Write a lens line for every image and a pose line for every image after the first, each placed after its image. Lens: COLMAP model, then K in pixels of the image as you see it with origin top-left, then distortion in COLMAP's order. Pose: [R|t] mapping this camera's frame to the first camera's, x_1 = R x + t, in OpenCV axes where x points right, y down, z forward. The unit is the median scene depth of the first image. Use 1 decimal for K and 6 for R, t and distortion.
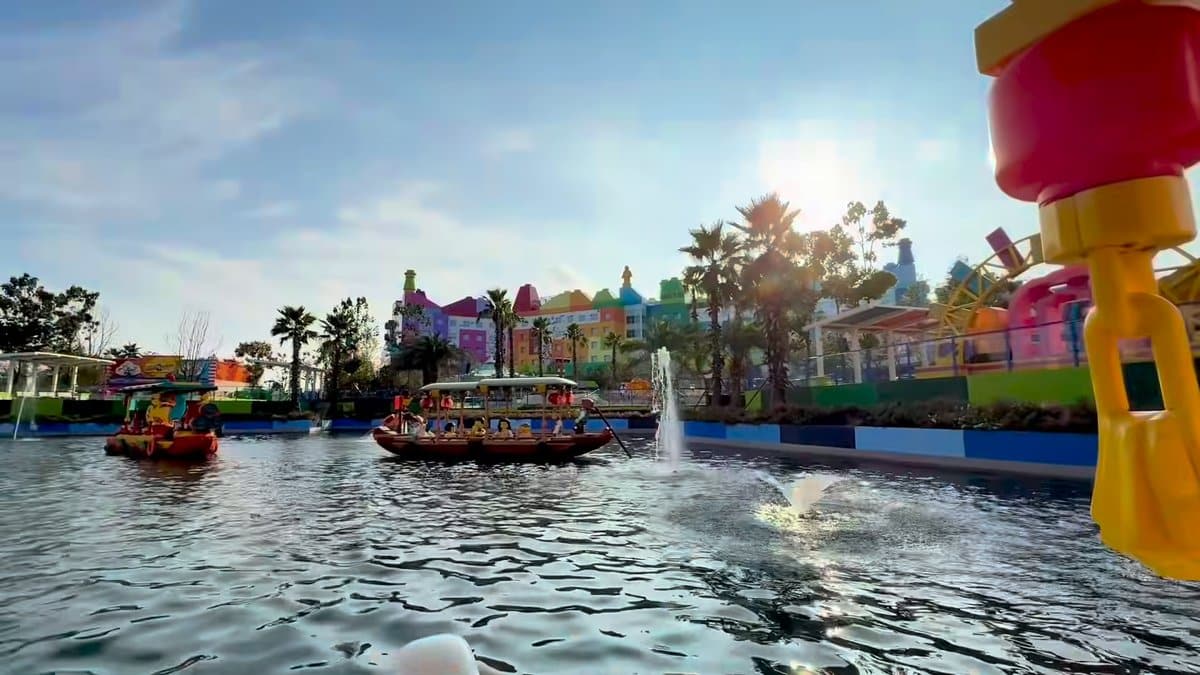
lens RADIAL K [[533.0, 0, 600.2], [0, 533.0, 345.3], [0, 0, 1]] dist [-0.014090, -0.000036]
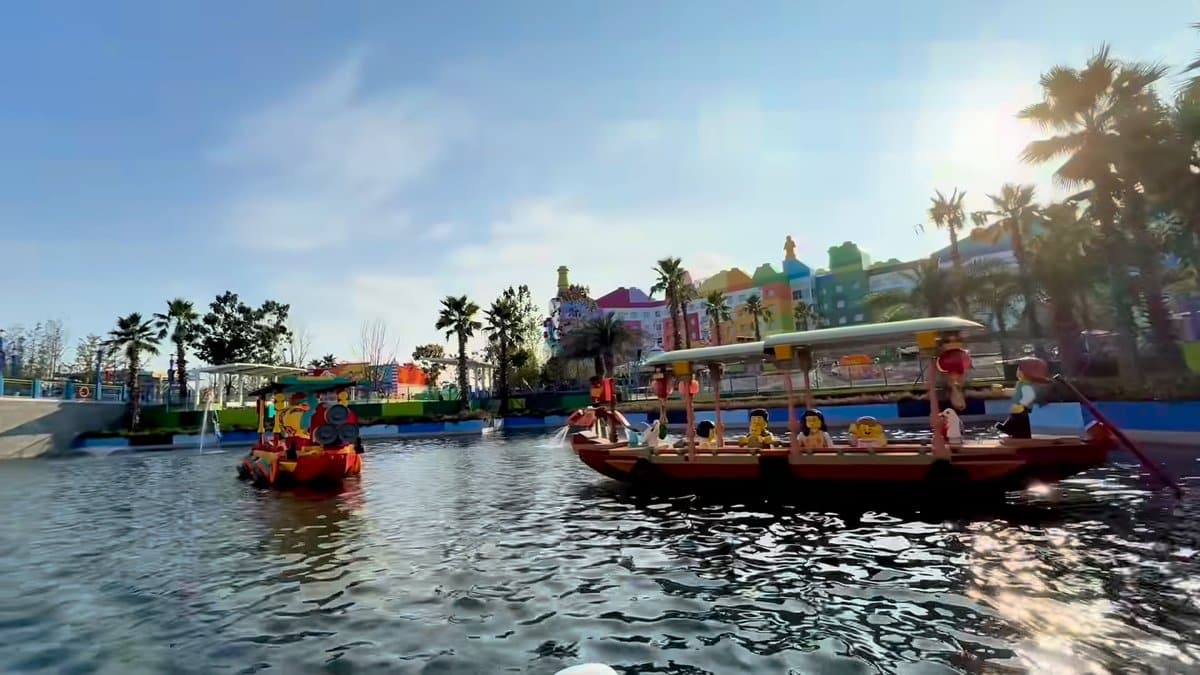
lens RADIAL K [[533.0, 0, 600.2], [0, 533.0, 345.3], [0, 0, 1]] dist [-0.014090, -0.000036]
pose [[0.959194, -0.070722, -0.273762, -0.080908], [0.075470, 0.997125, 0.006837, 0.019588], [0.272491, -0.027219, 0.961773, 0.156682]]
